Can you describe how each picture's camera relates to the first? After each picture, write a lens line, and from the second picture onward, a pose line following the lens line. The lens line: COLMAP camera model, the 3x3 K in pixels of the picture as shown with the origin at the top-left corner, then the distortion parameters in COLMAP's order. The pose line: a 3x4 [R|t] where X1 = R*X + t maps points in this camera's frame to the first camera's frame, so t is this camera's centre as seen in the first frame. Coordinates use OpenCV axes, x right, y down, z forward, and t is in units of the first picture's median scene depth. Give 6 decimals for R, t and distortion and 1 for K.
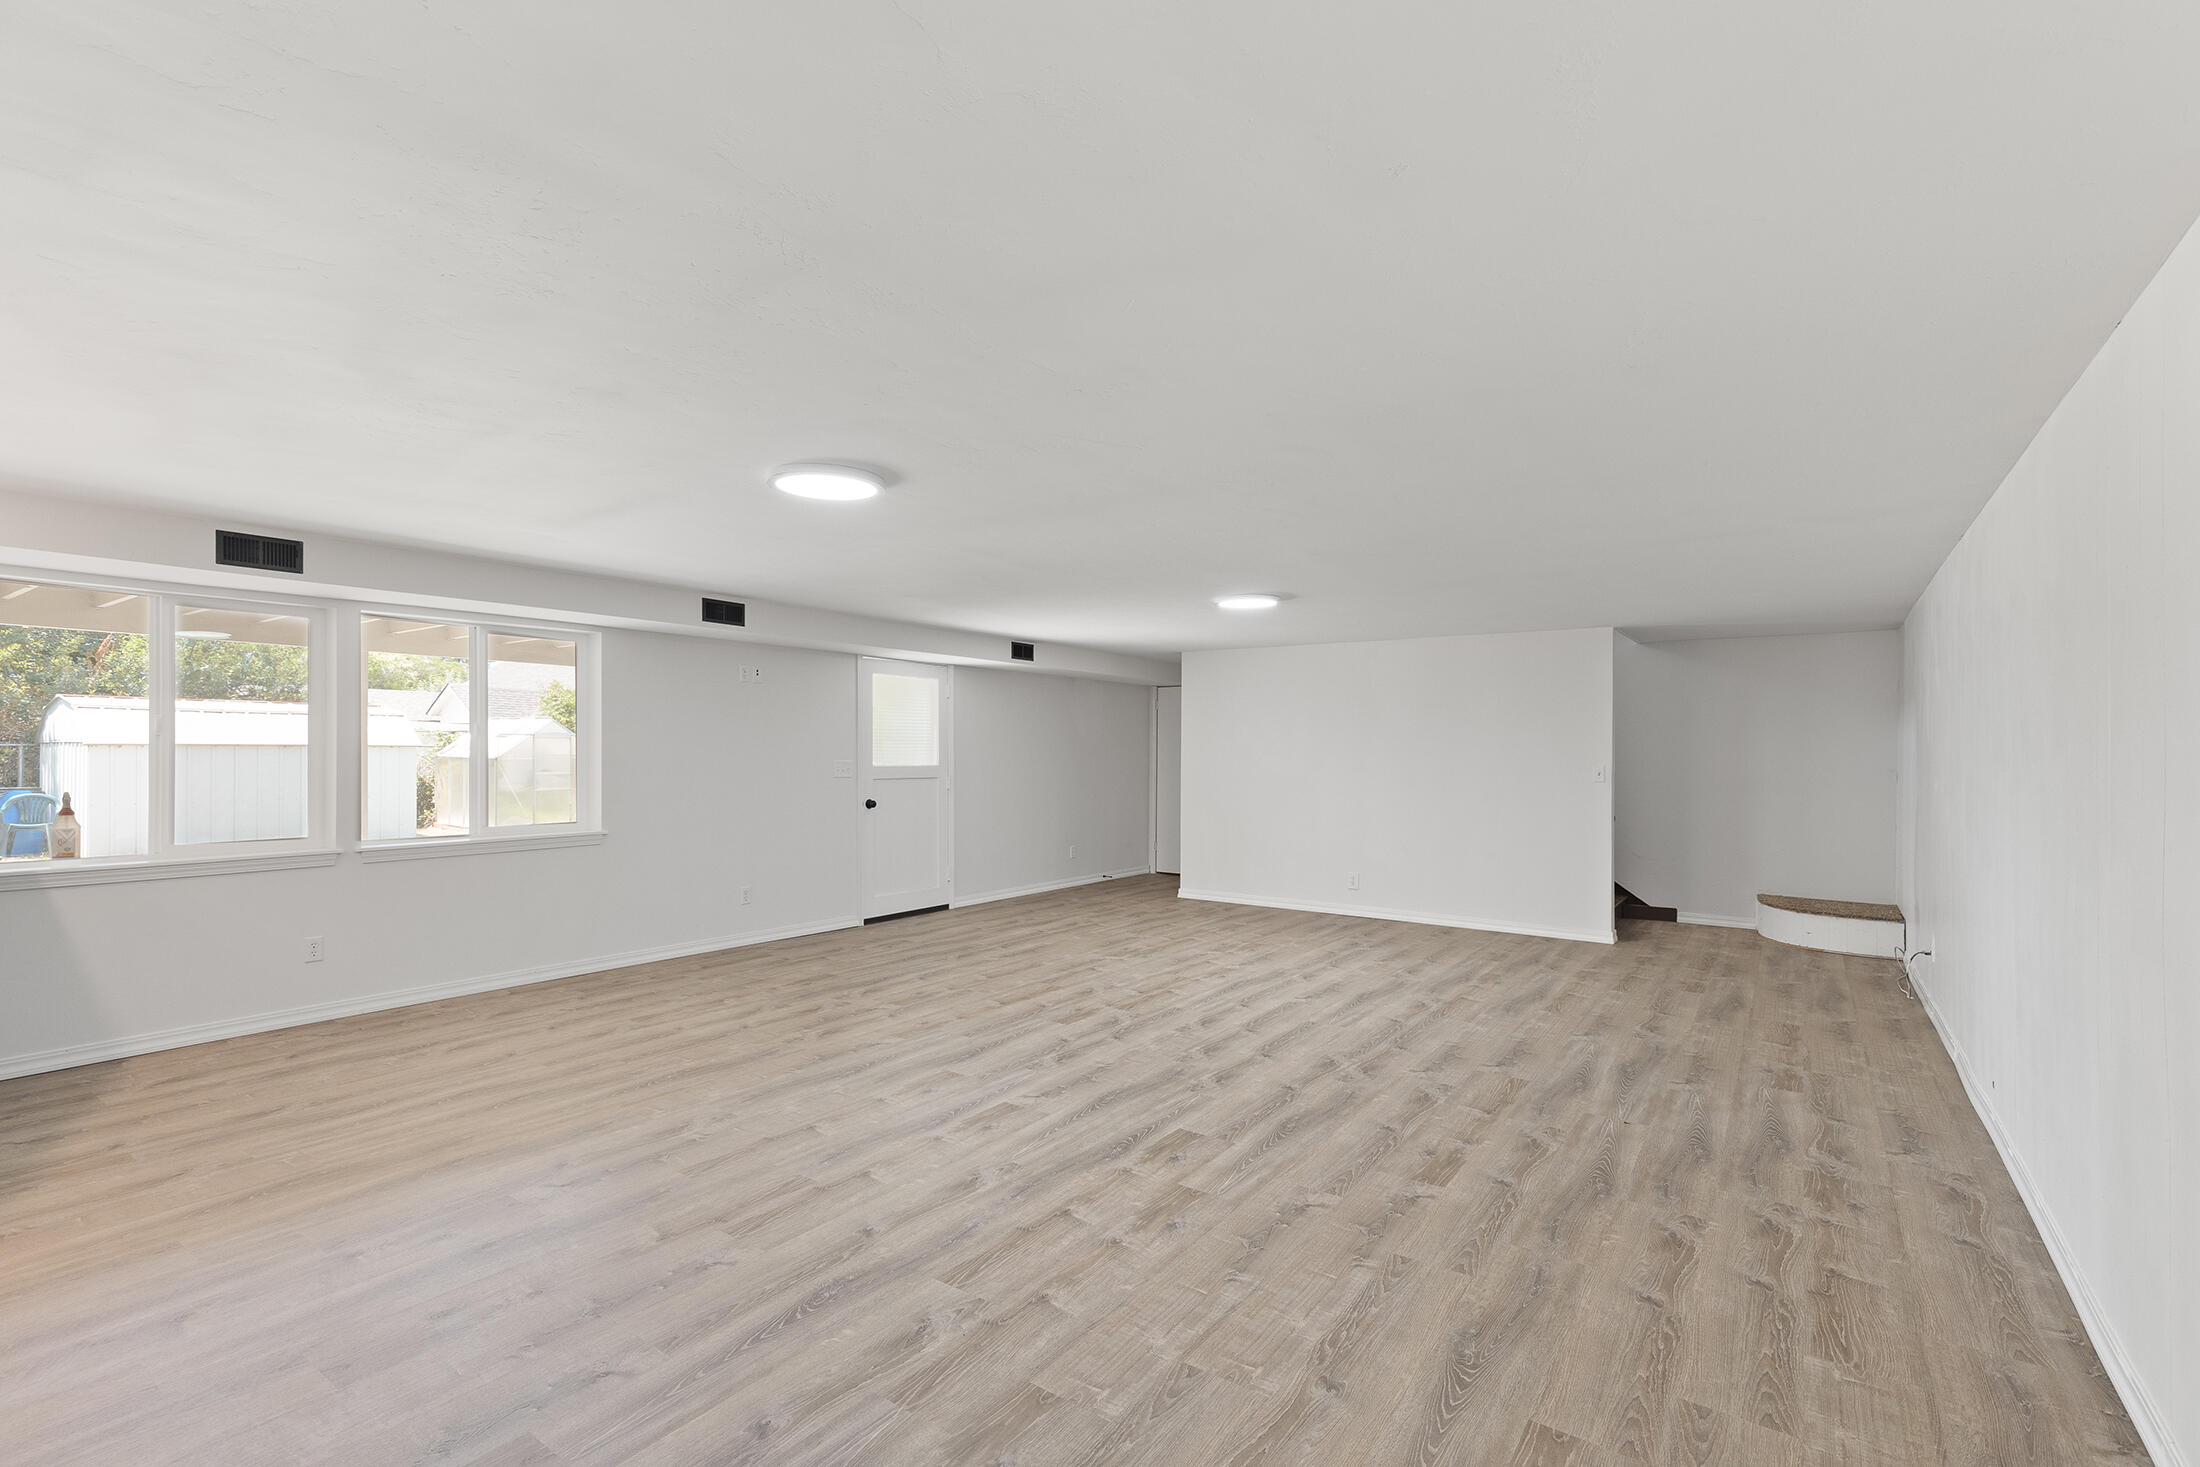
lens RADIAL K [[1024.0, 0, 1100.3], [0, 1024.0, 744.6], [0, 0, 1]] dist [0.007697, 0.000894]
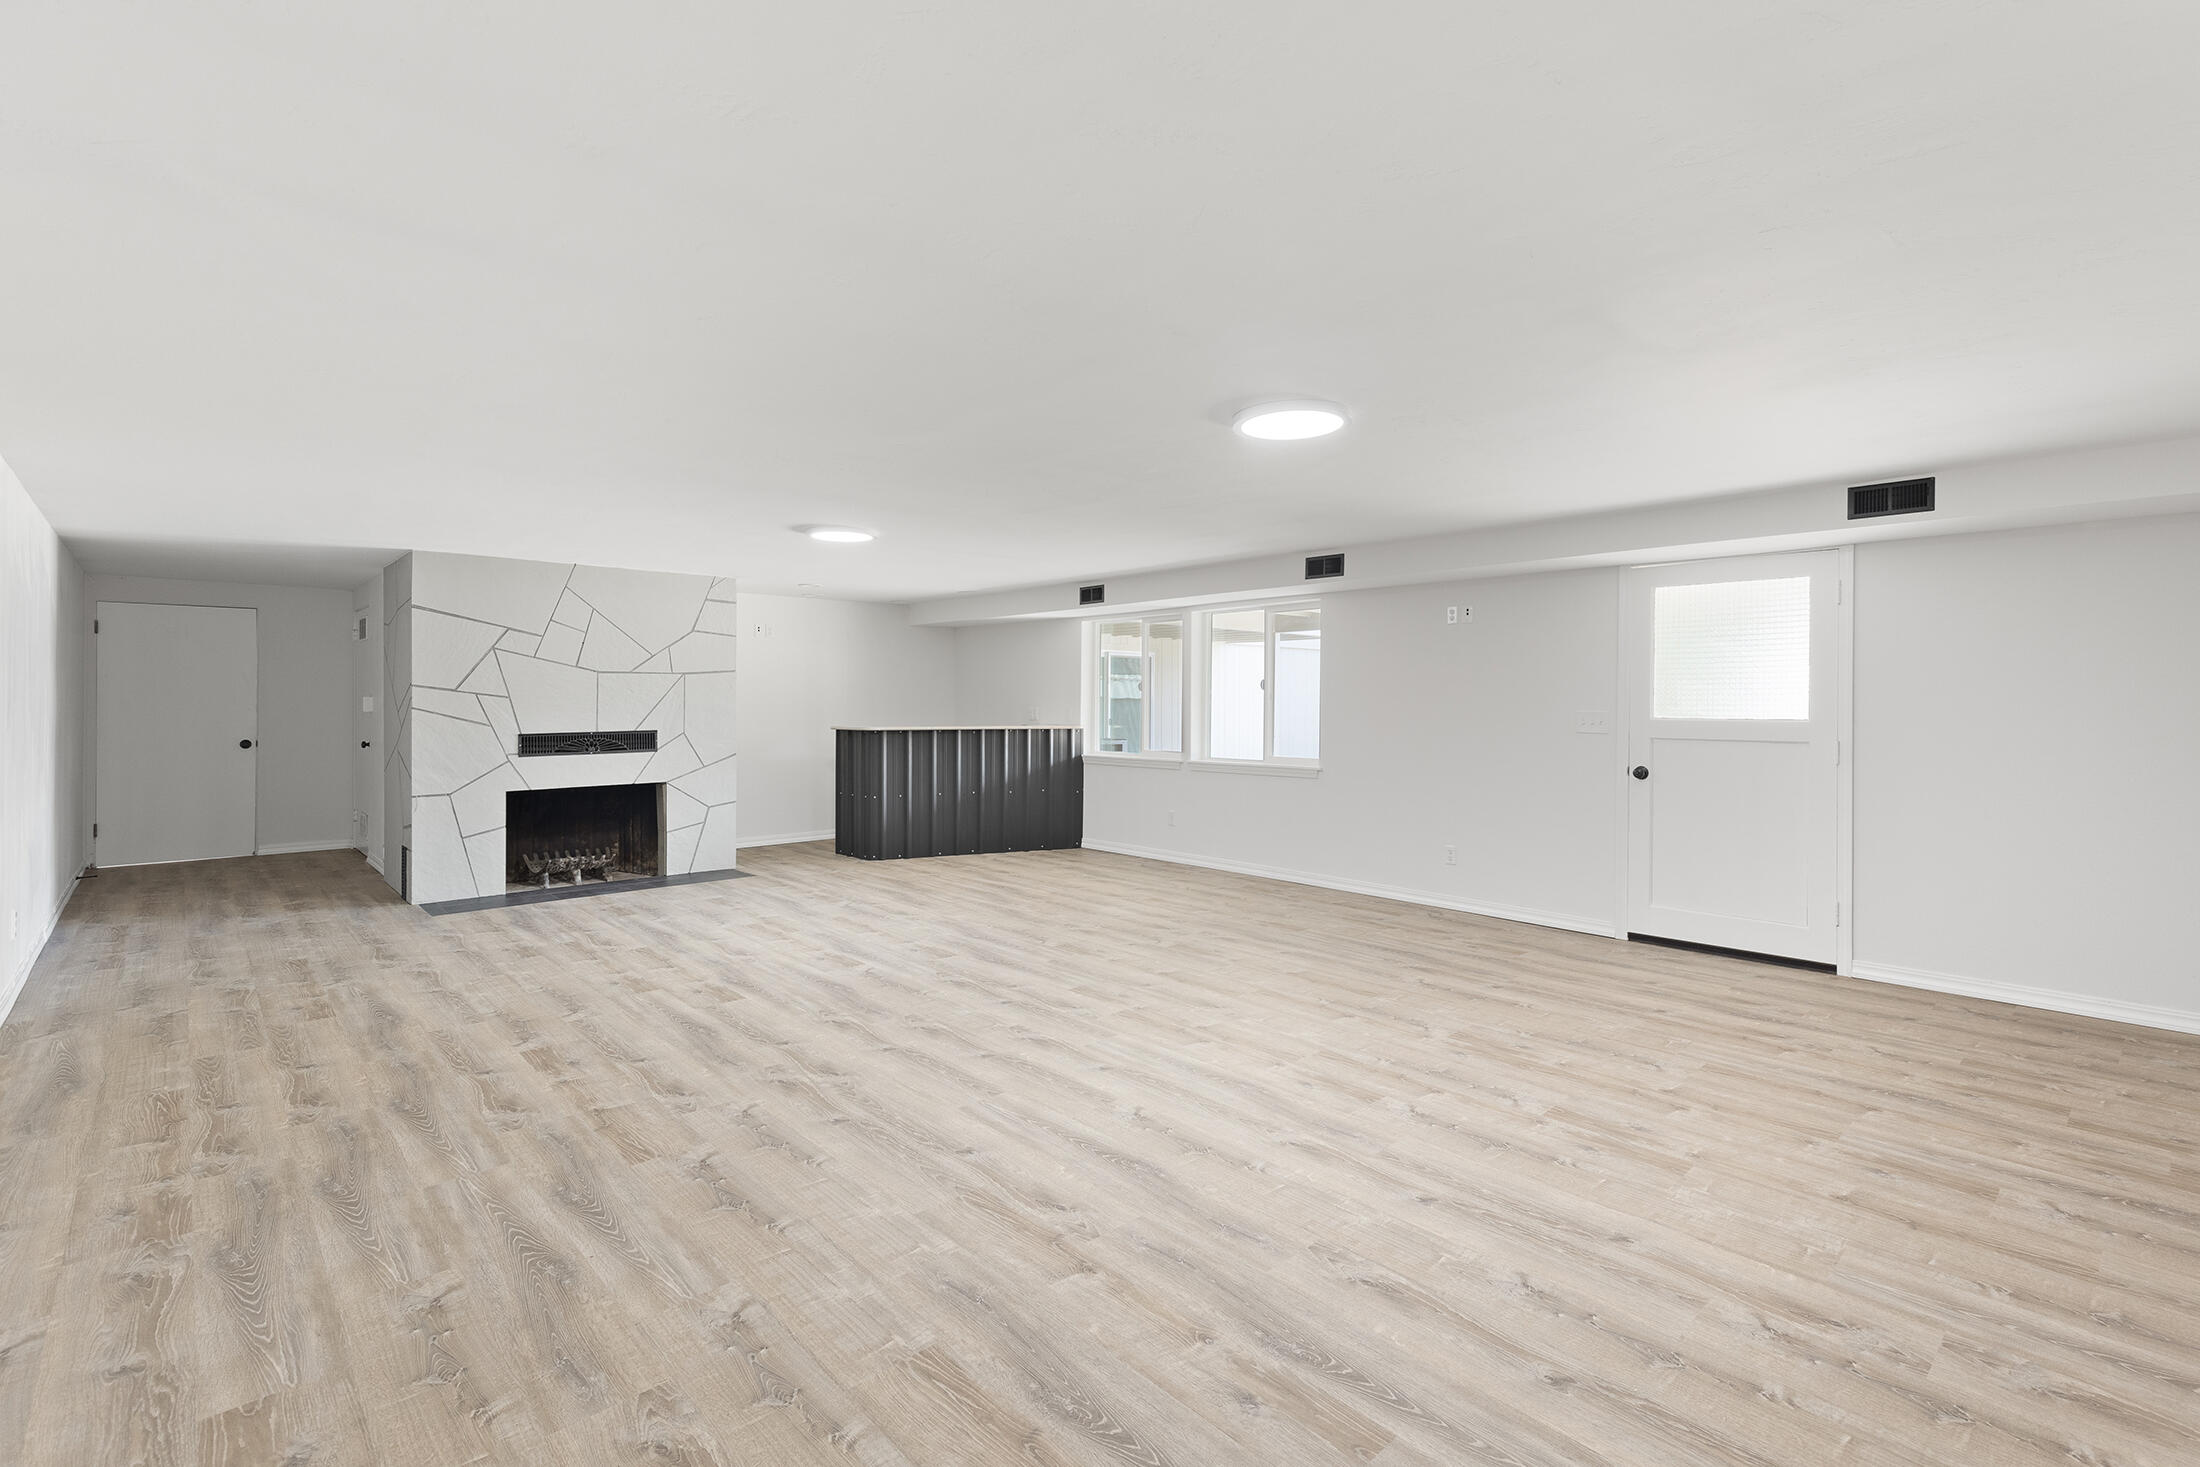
lens RADIAL K [[1024.0, 0, 1098.0], [0, 1024.0, 718.2], [0, 0, 1]] dist [0.007697, 0.000894]
pose [[-0.239457, 0.010657, -0.970848, 1.115363], [0.003566, 0.999943, 0.010096, 0.023317], [0.970900, -0.001044, -0.239482, 1.622125]]
